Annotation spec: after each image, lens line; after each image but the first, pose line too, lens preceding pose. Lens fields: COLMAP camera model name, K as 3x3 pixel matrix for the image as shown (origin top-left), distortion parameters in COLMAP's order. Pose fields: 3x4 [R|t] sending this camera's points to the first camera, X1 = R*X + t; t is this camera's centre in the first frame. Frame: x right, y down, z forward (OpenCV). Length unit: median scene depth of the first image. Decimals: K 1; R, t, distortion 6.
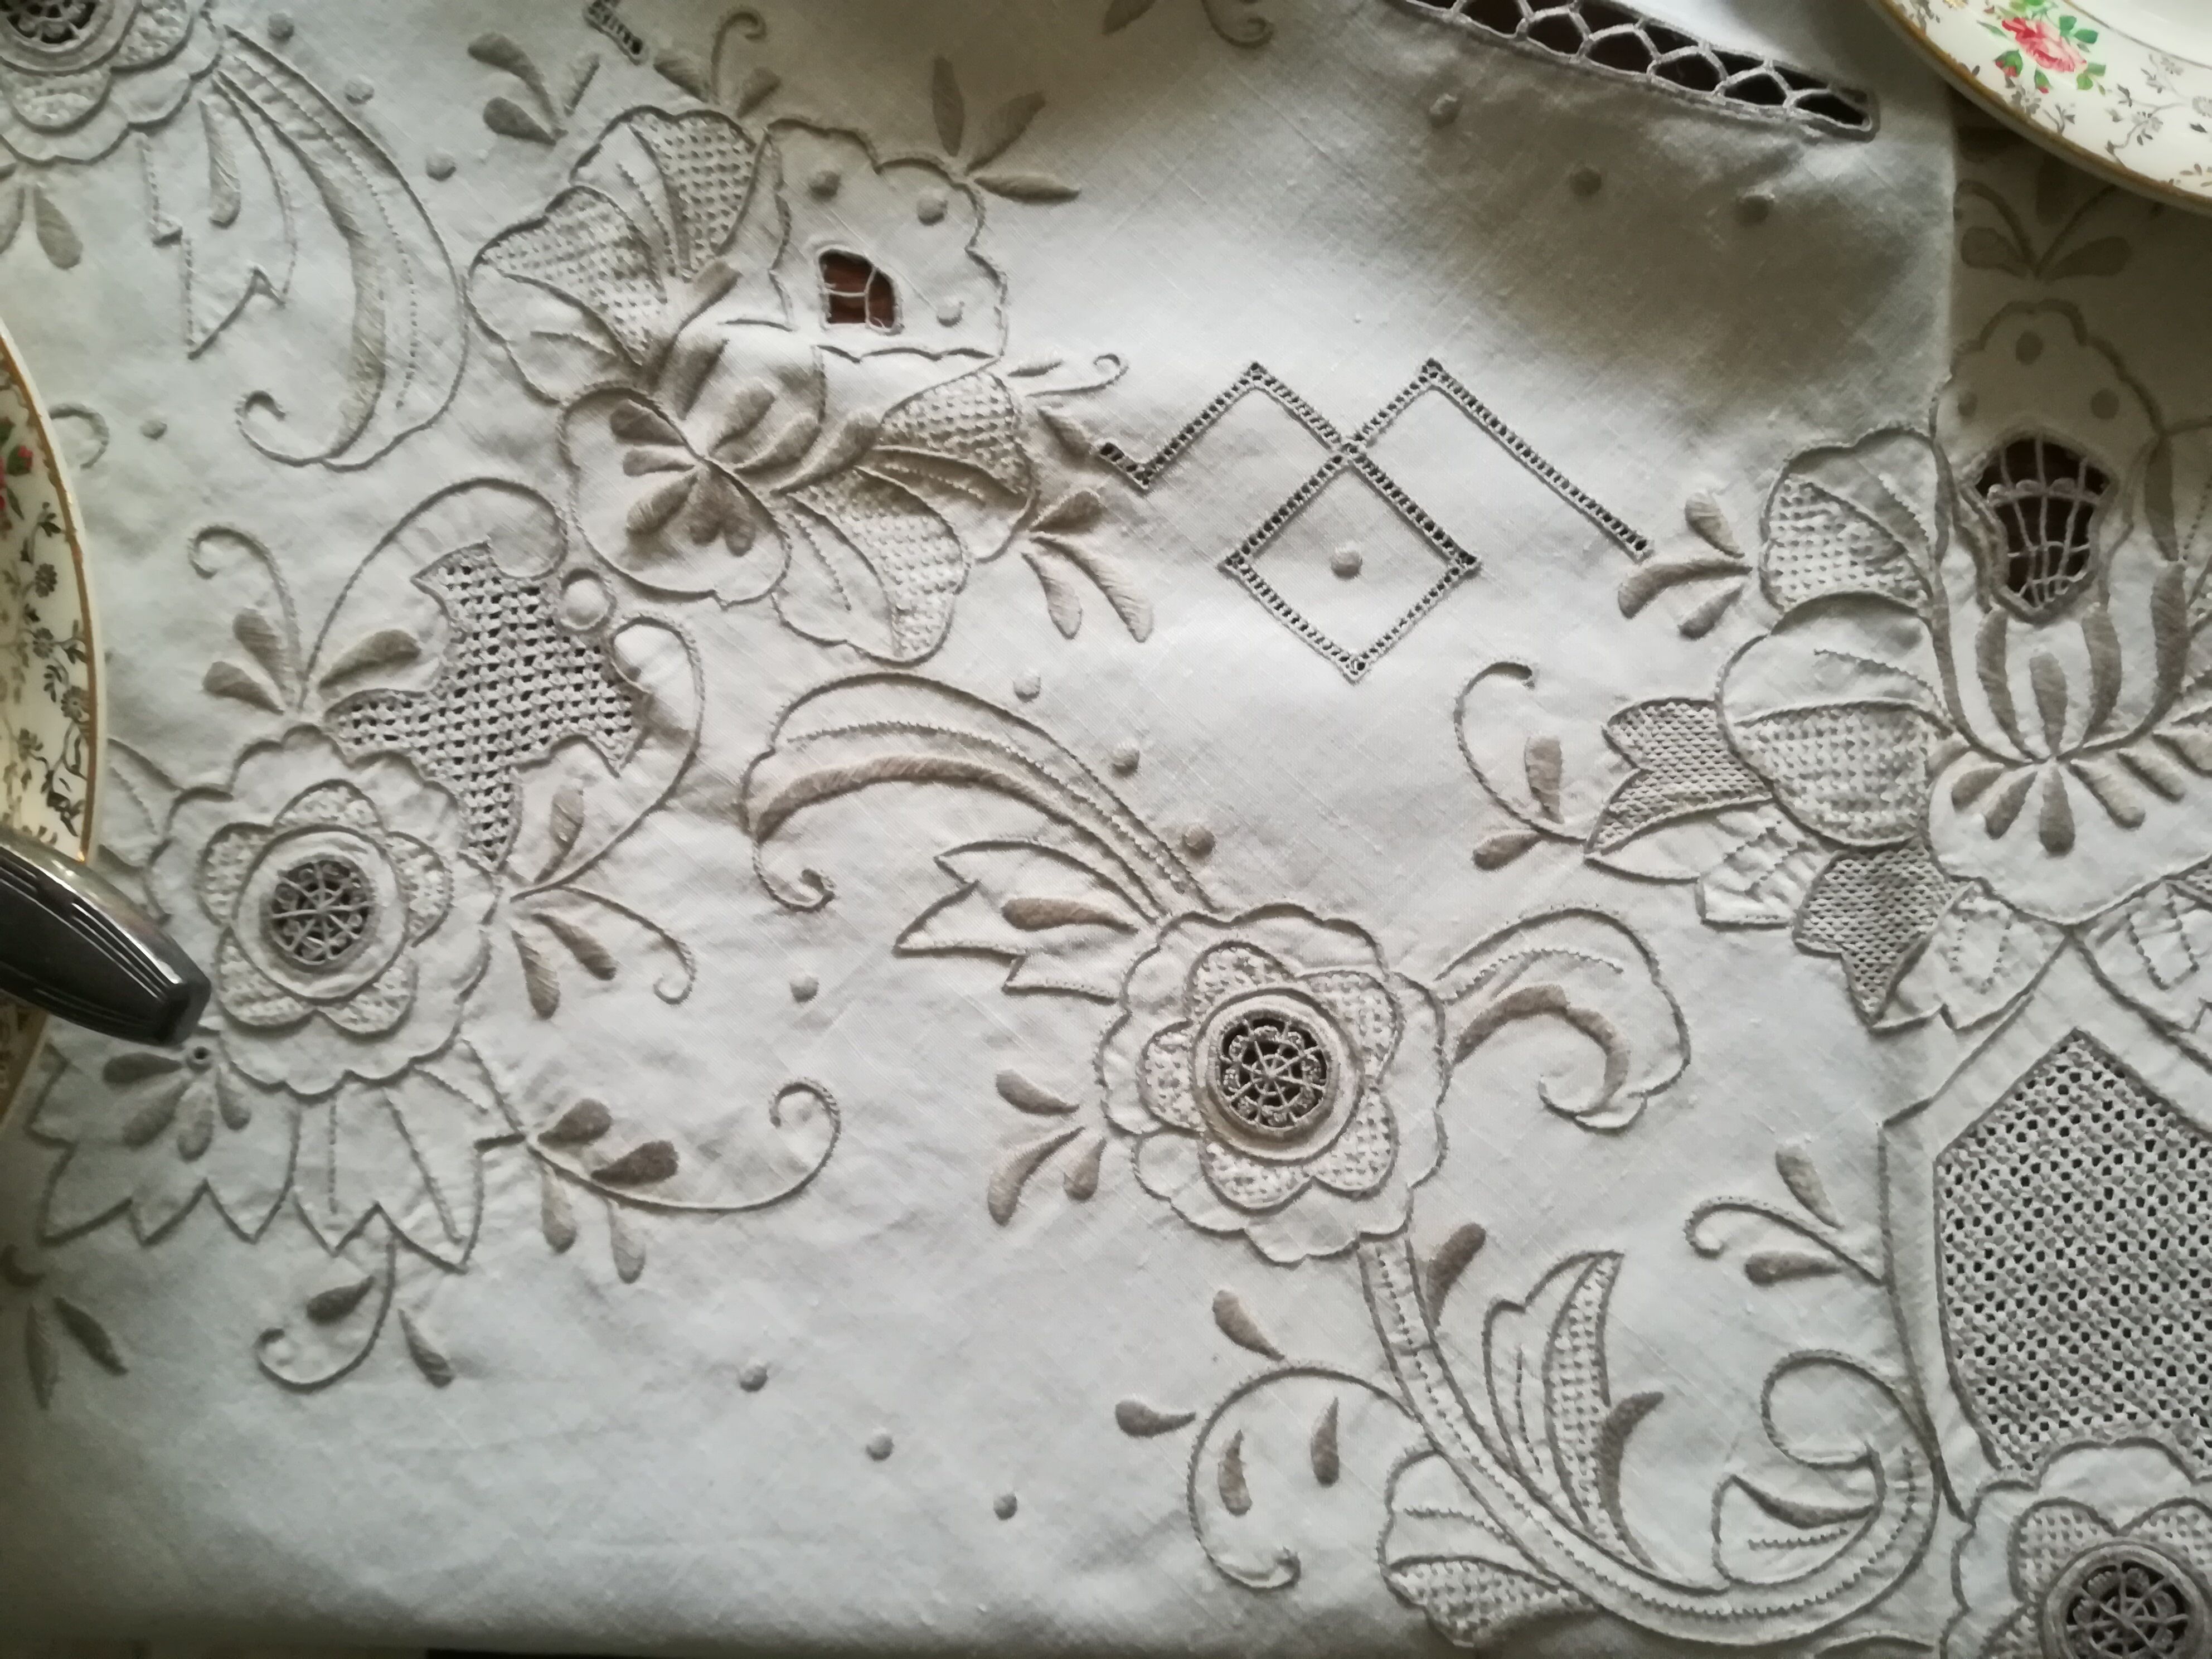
lens RADIAL K [[1706.8, 0, 1106.0], [0, 1706.8, 837.5], [0, 0, 1]] dist [0.052324, -0.091121]
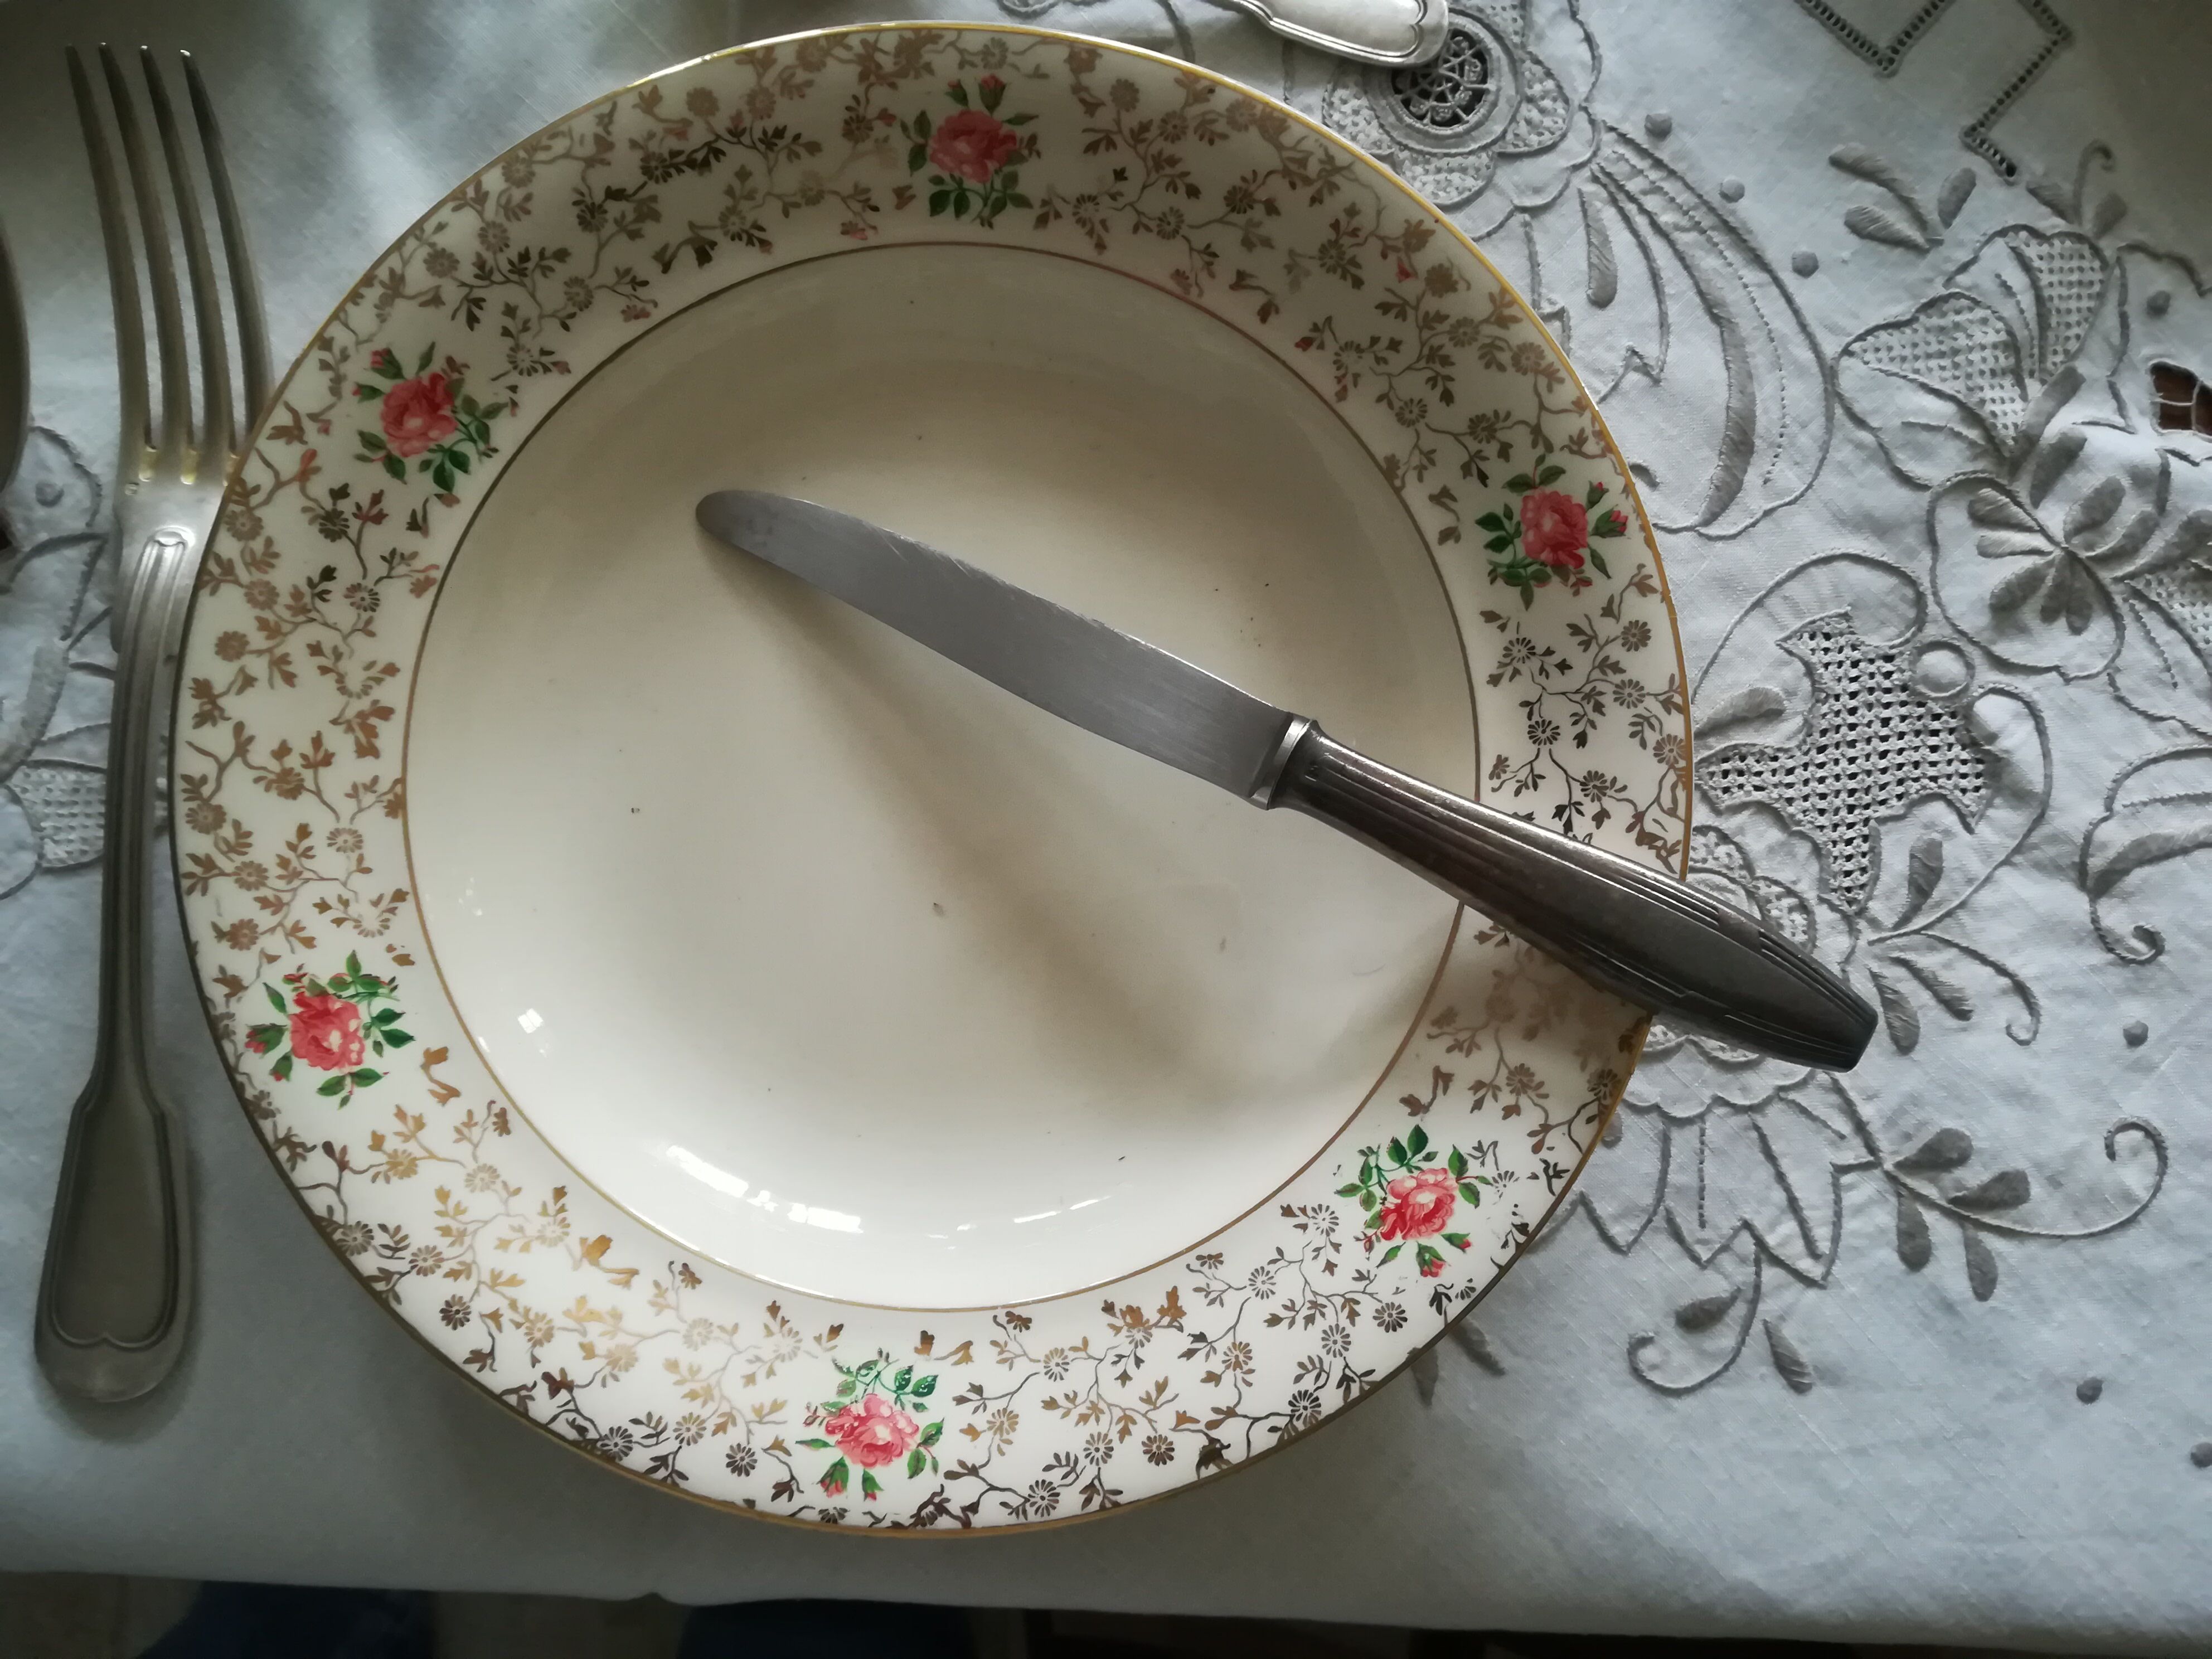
lens RADIAL K [[1720.7, 0, 1104.4], [0, 1720.7, 844.3], [0, 0, 1]] dist [0.034023, -0.060664]
pose [[0.997292, 0.040164, 0.061603, -0.903123], [-0.039119, 0.999071, -0.018082, 0.013073], [-0.062272, 0.015624, 0.997937, -0.057741]]
